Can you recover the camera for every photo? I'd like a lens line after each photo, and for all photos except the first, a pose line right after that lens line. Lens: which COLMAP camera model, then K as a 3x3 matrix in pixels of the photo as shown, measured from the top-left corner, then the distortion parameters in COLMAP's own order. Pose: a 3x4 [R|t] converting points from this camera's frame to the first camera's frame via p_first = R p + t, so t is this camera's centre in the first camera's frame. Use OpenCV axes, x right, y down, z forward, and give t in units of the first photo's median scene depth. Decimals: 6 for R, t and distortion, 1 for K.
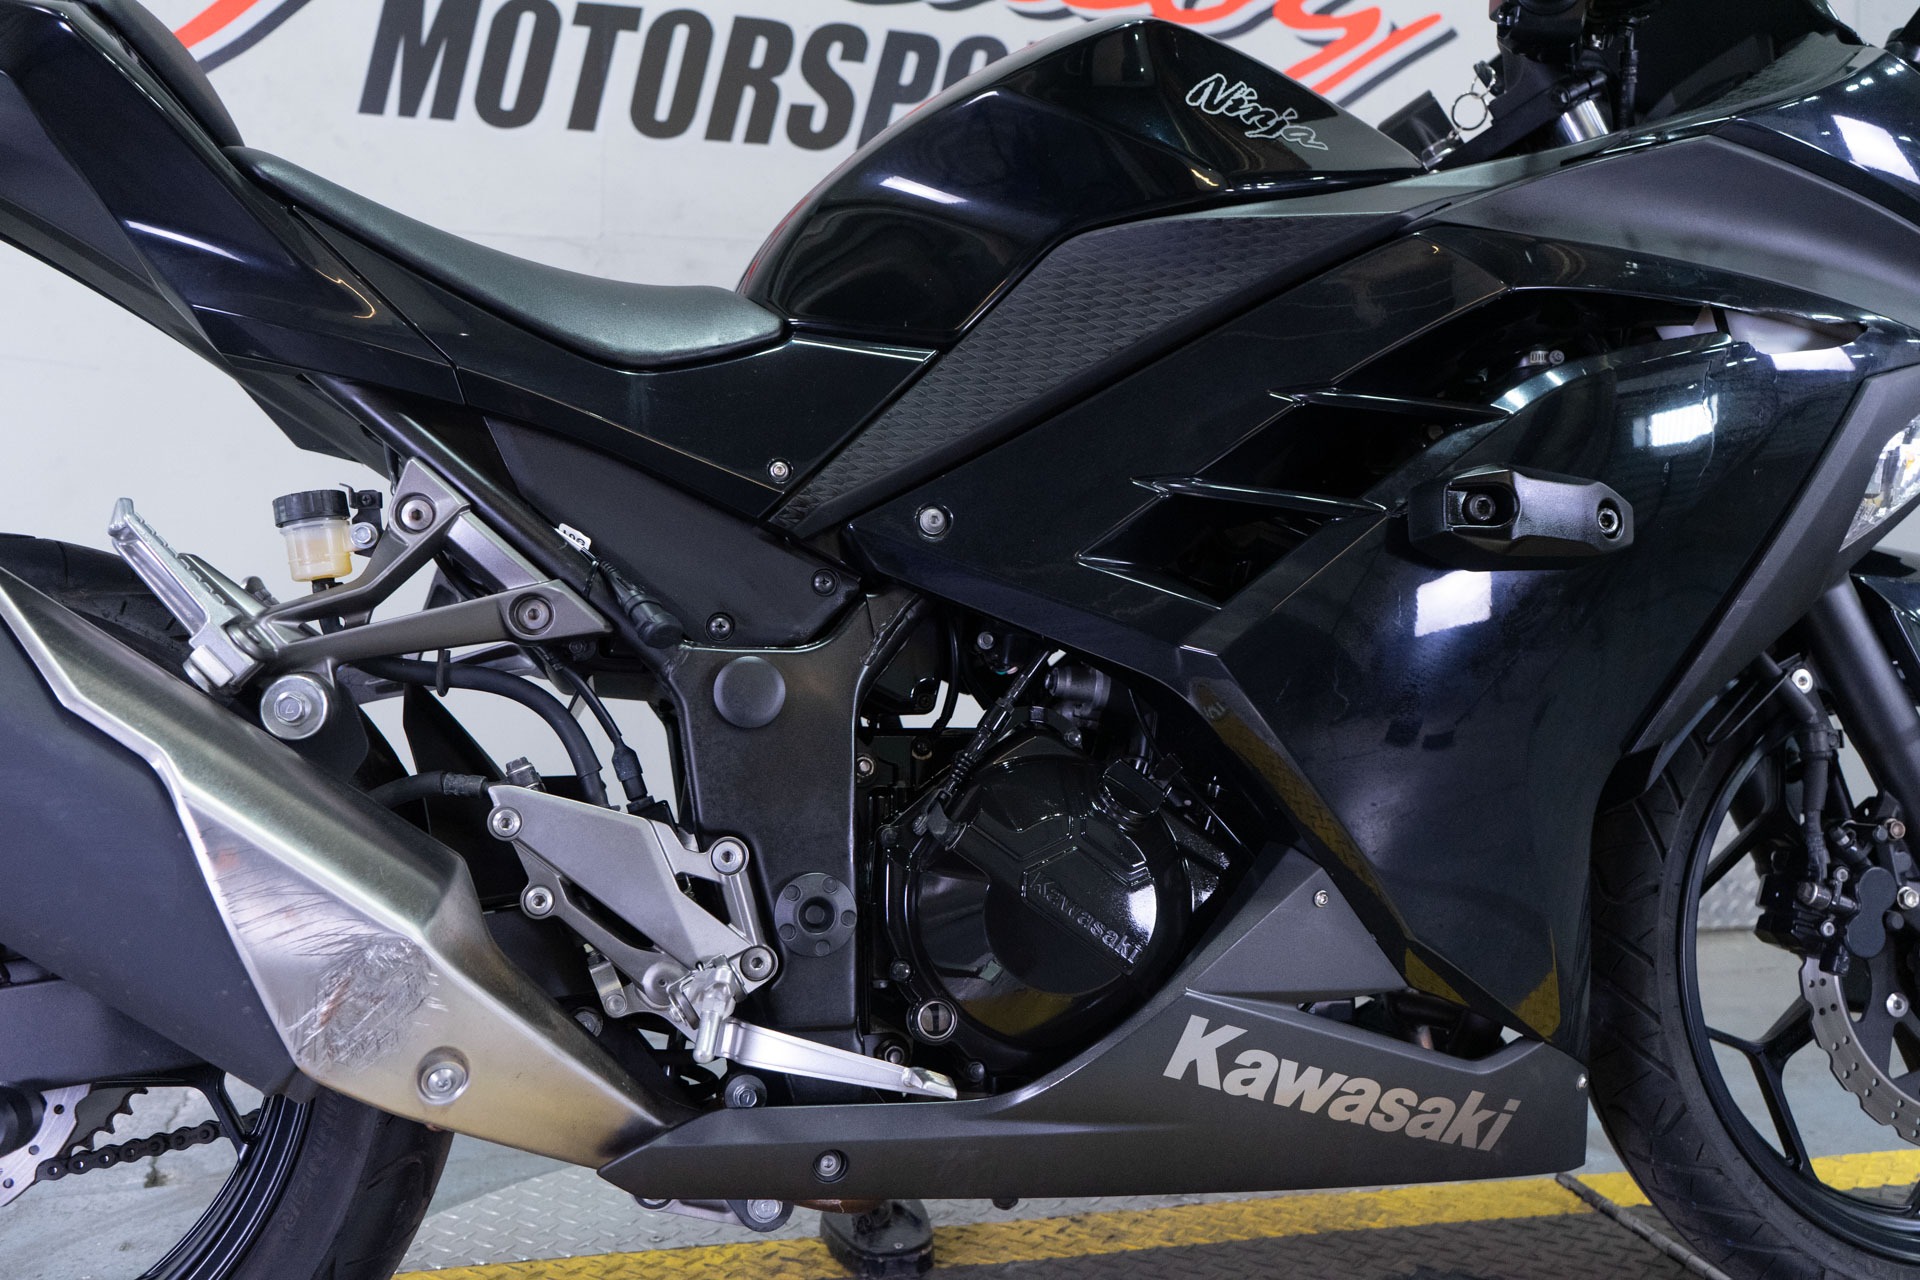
lens RADIAL K [[1708.6, 0, 960.5], [0, 1708.6, 647.5], [0, 0, 1]] dist [0.016529, -0.035853]
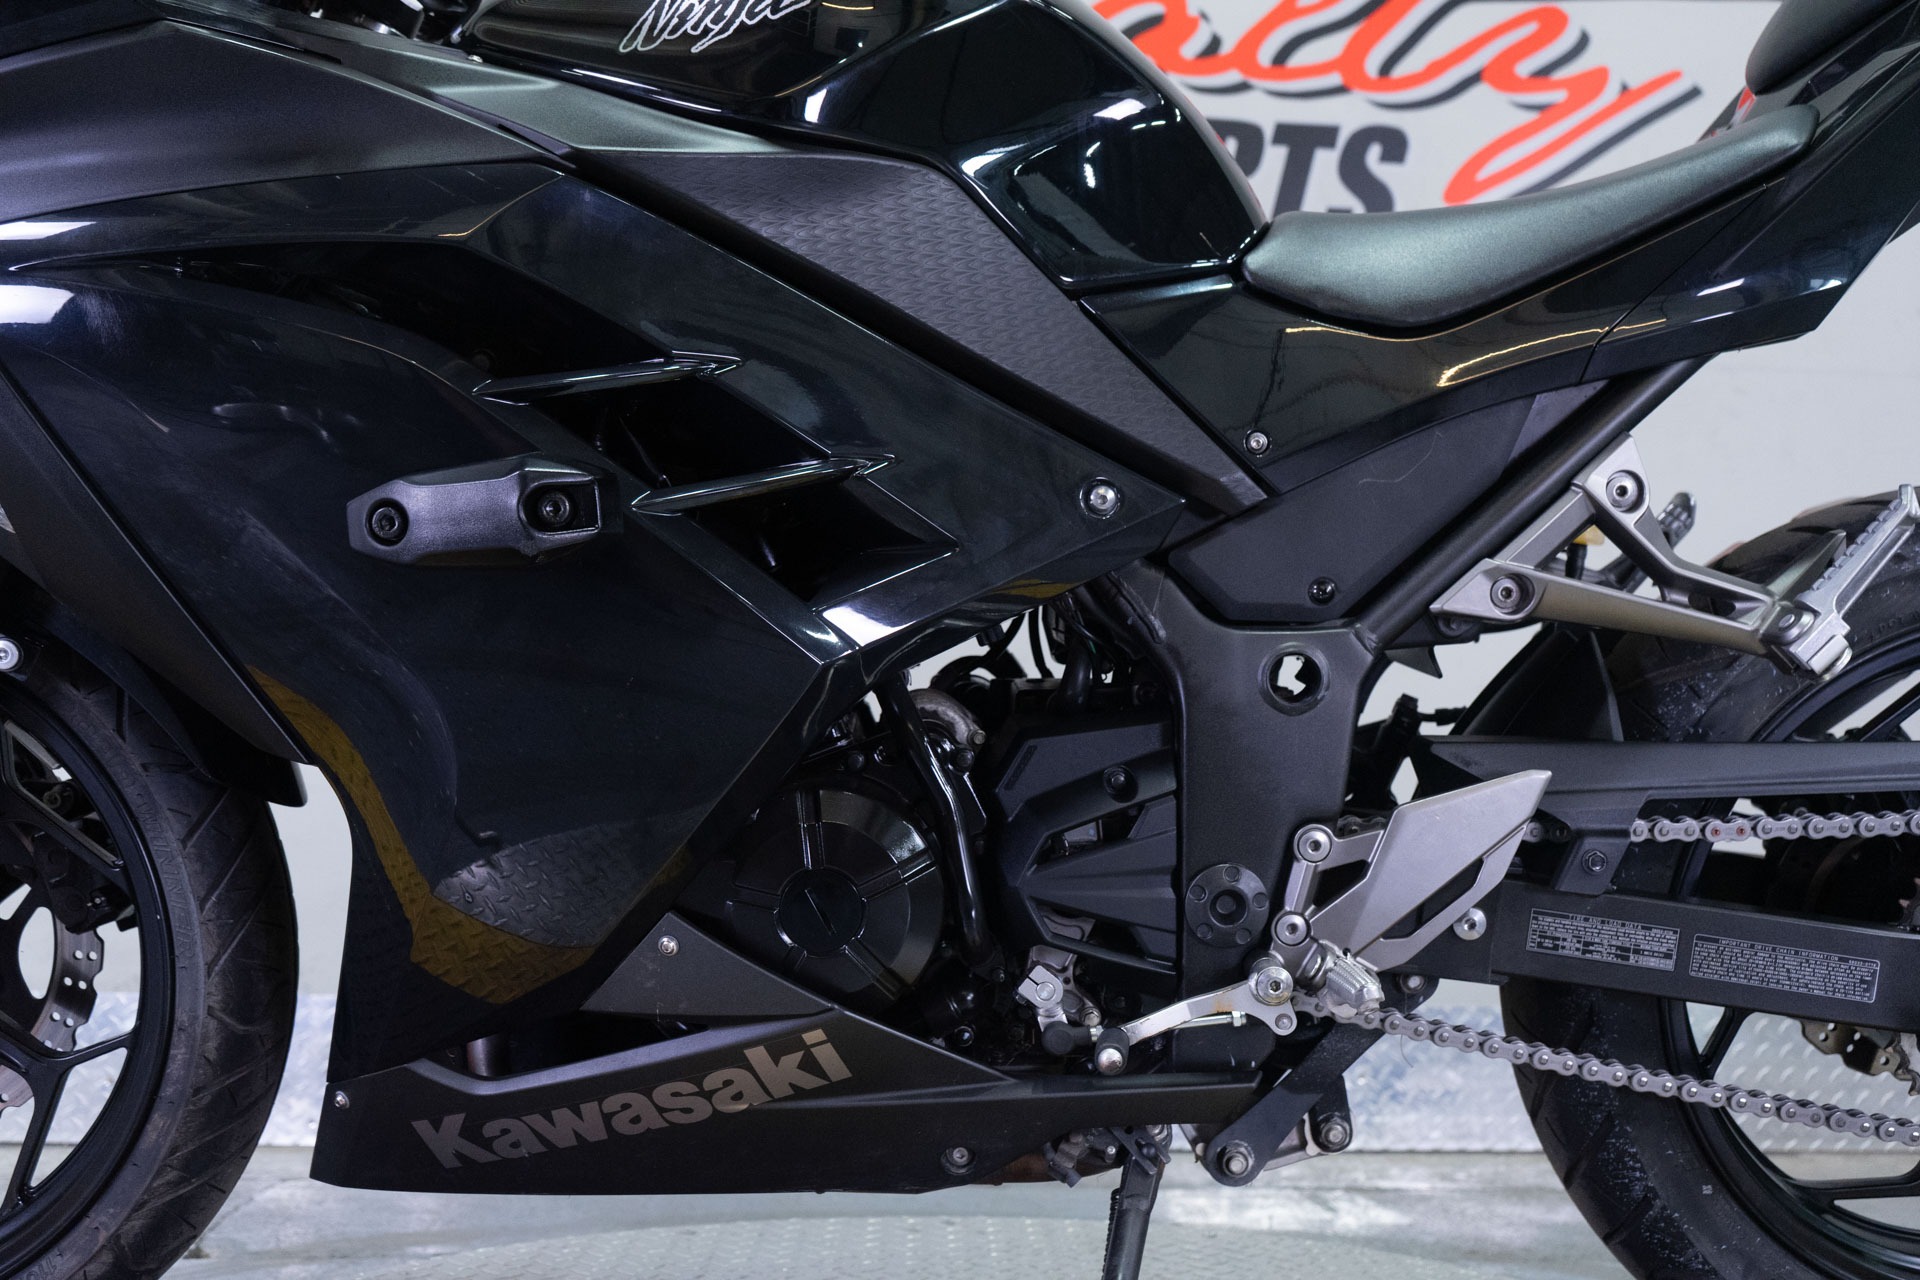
lens RADIAL K [[1986.1, 0, 922.9], [0, 1986.1, 646.5], [0, 0, 1]] dist [0.018417, 0.000000]
pose [[0.982534, -0.003333, -0.186054, 0.222093], [-0.021541, 0.991080, -0.131513, 0.185995], [0.184833, 0.133223, 0.973698, -0.107508]]
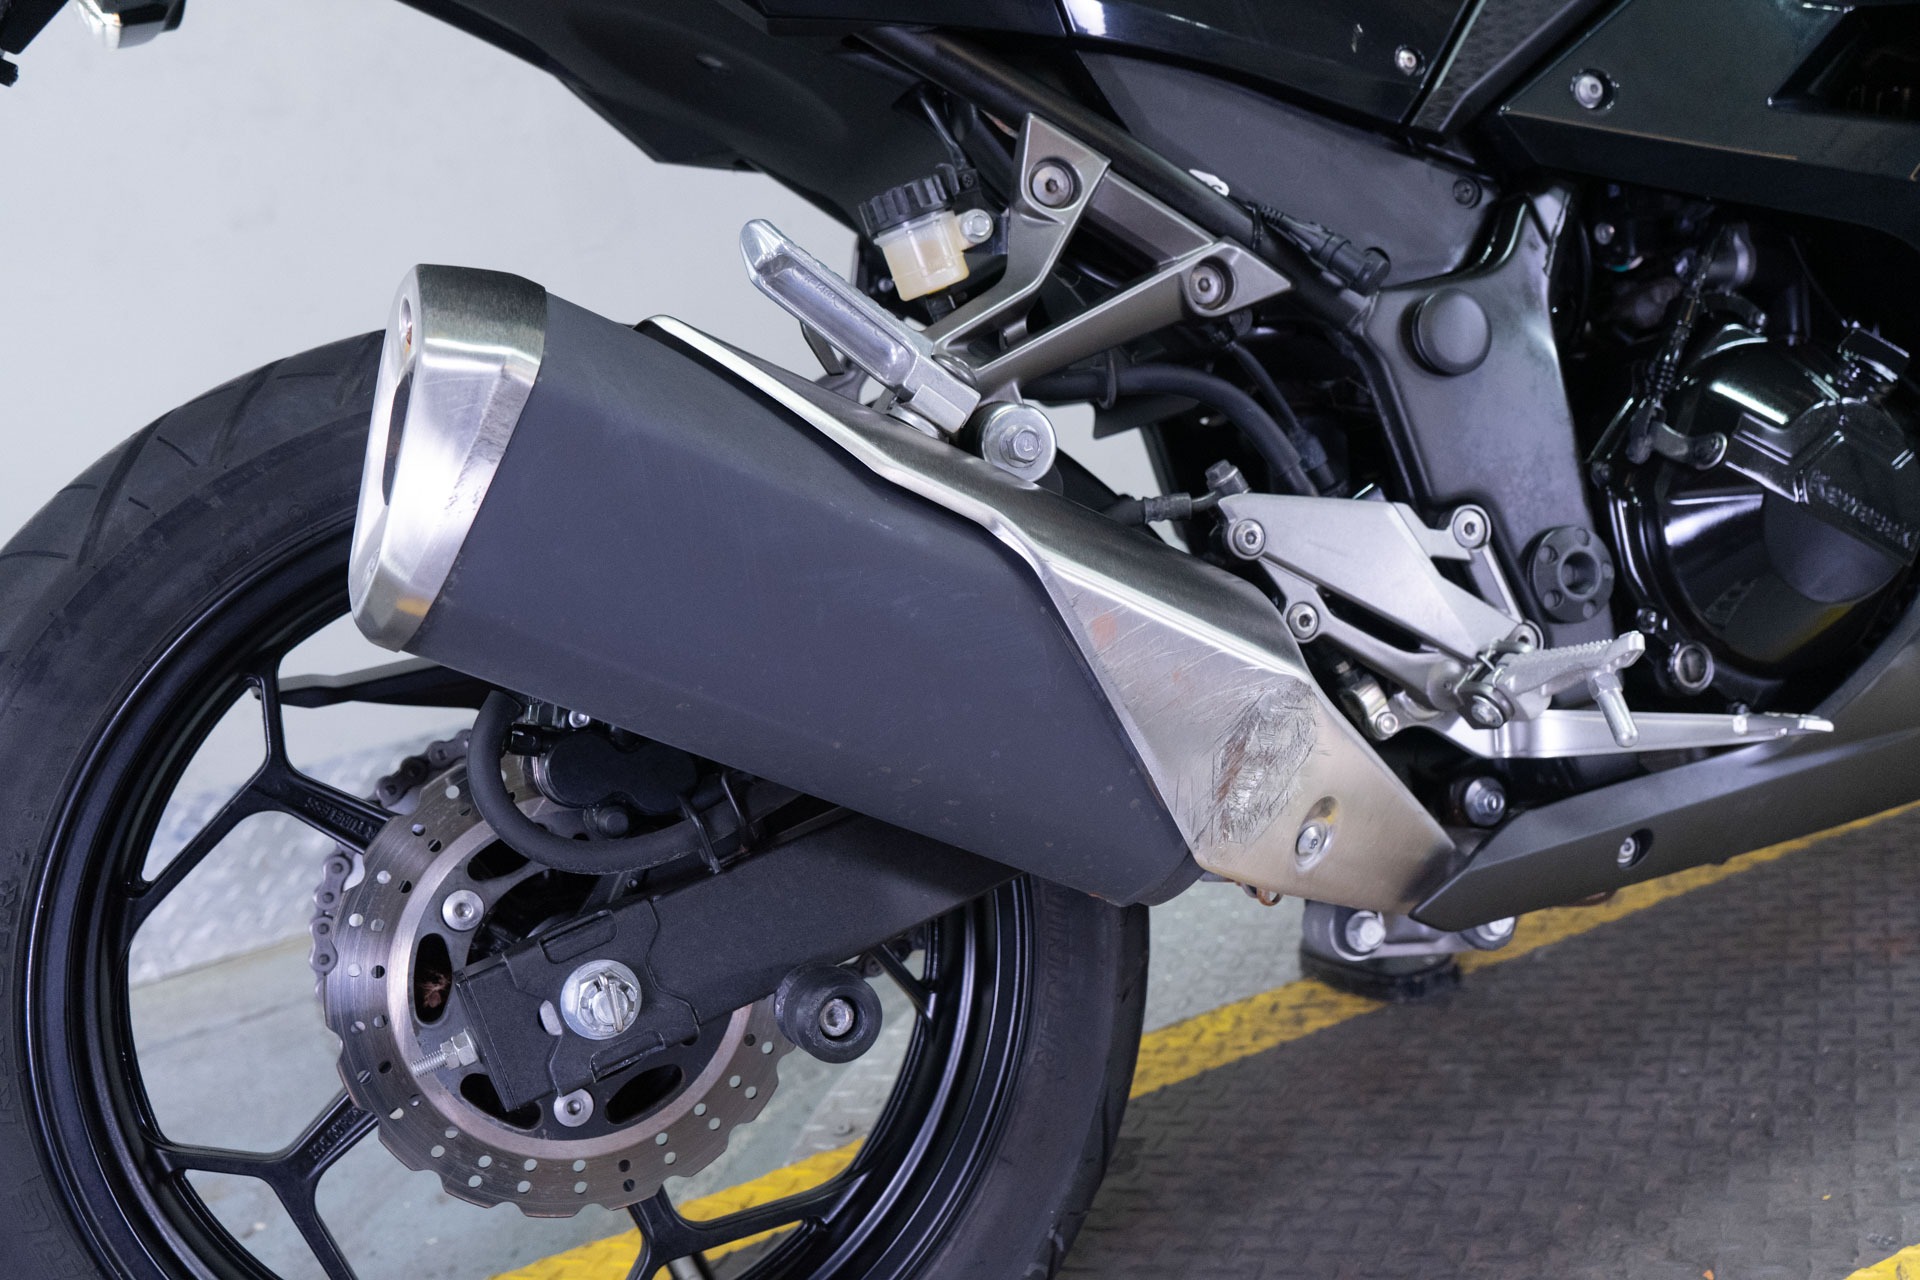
lens RADIAL K [[1972.8, 0, 991.1], [0, 1972.8, 637.6], [0, 0, 1]] dist [0.006436, 0.000000]
pose [[0.964007, -0.215568, 0.155629, -0.478519], [0.191614, 0.969087, 0.155414, -0.020273], [-0.184321, -0.120000, 0.975513, 0.074829]]
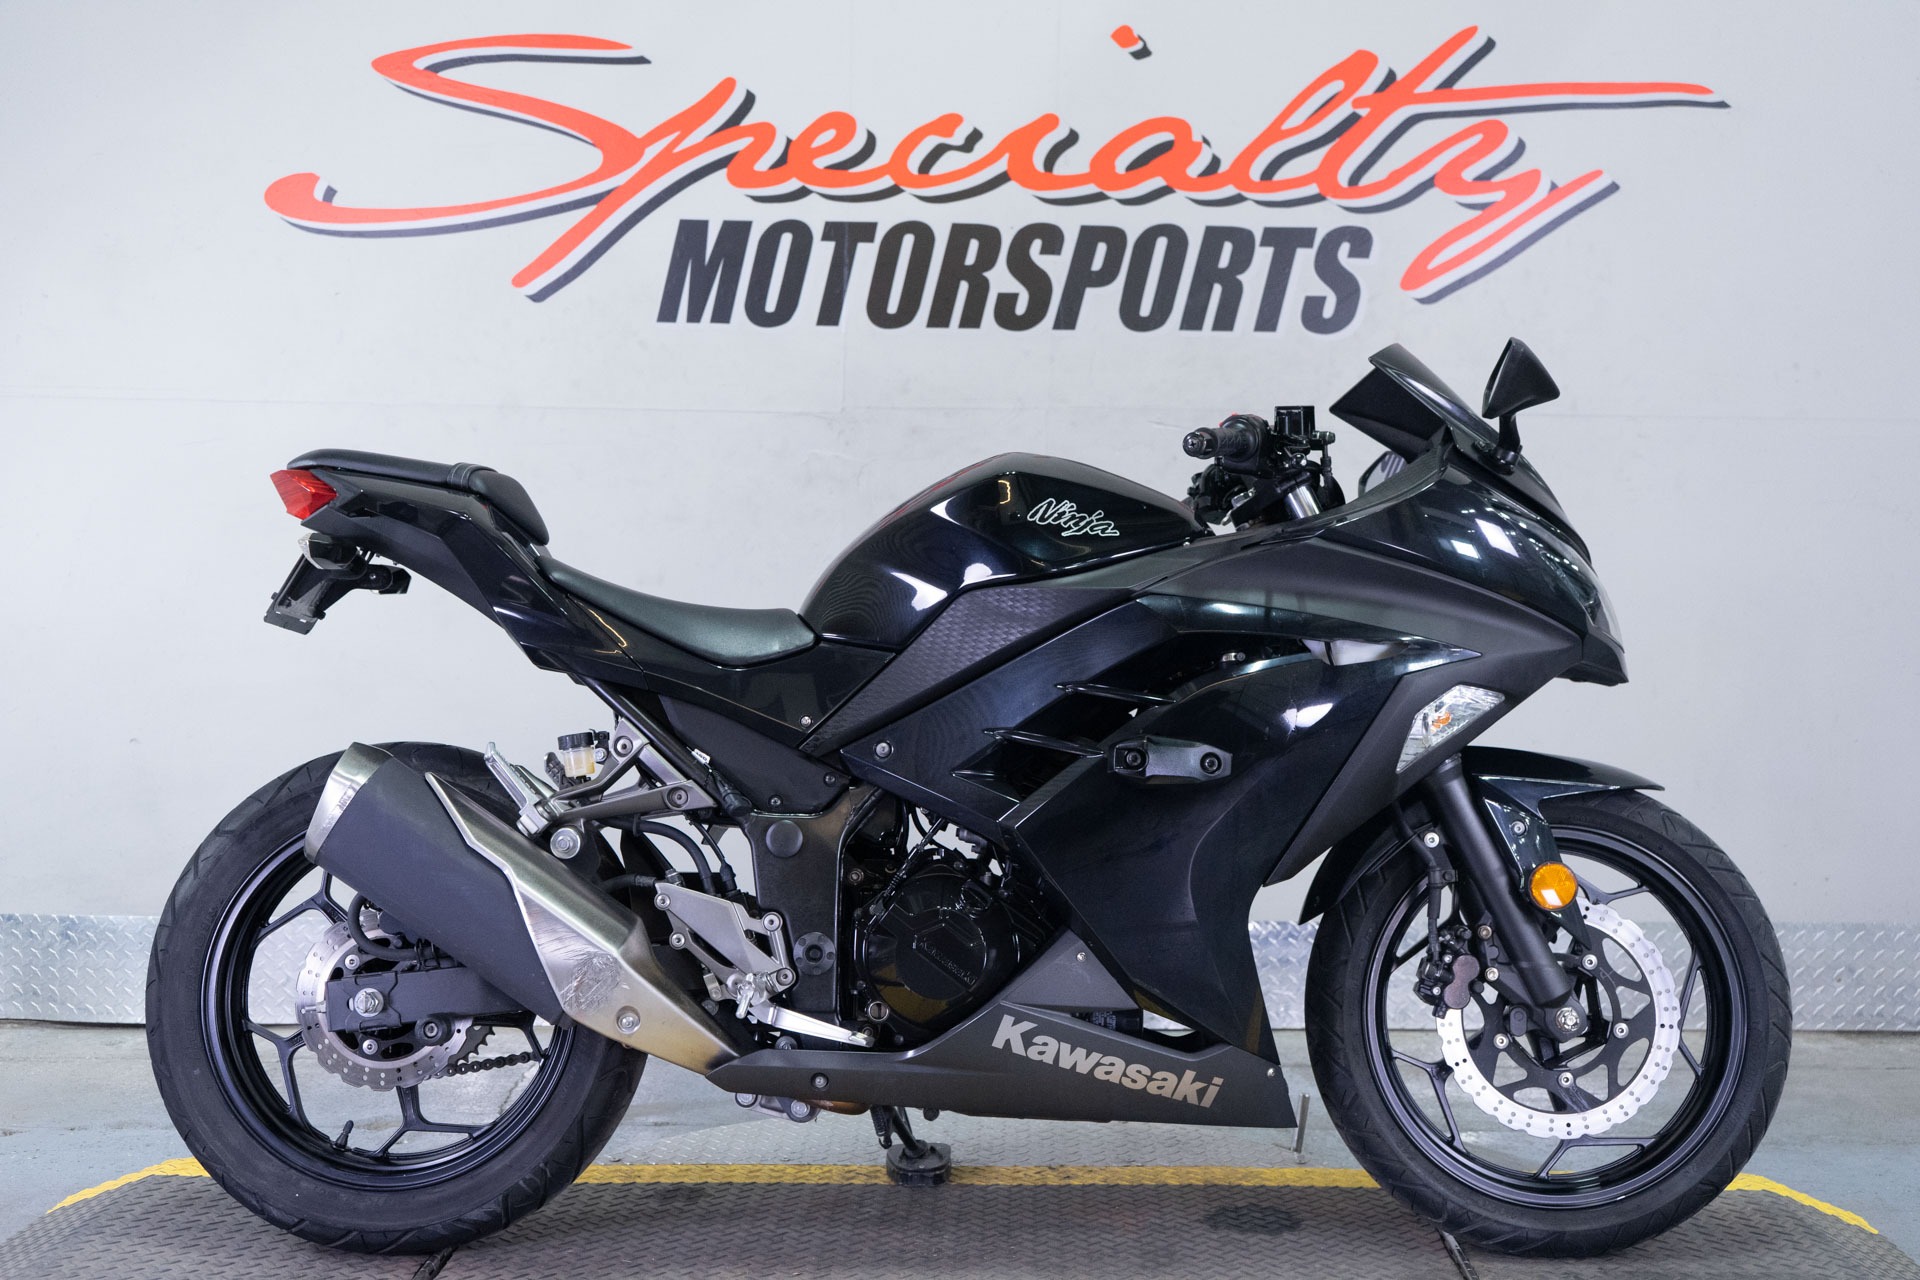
lens RADIAL K [[2332.3, 0, 961.8], [0, 2332.3, 636.2], [0, 0, 1]] dist [0.023387, 0.000000]
pose [[0.969622, 0.009261, -0.244432, 0.658210], [-0.008805, 0.999957, 0.002955, -0.195145], [0.244449, -0.000712, 0.969662, -1.399304]]
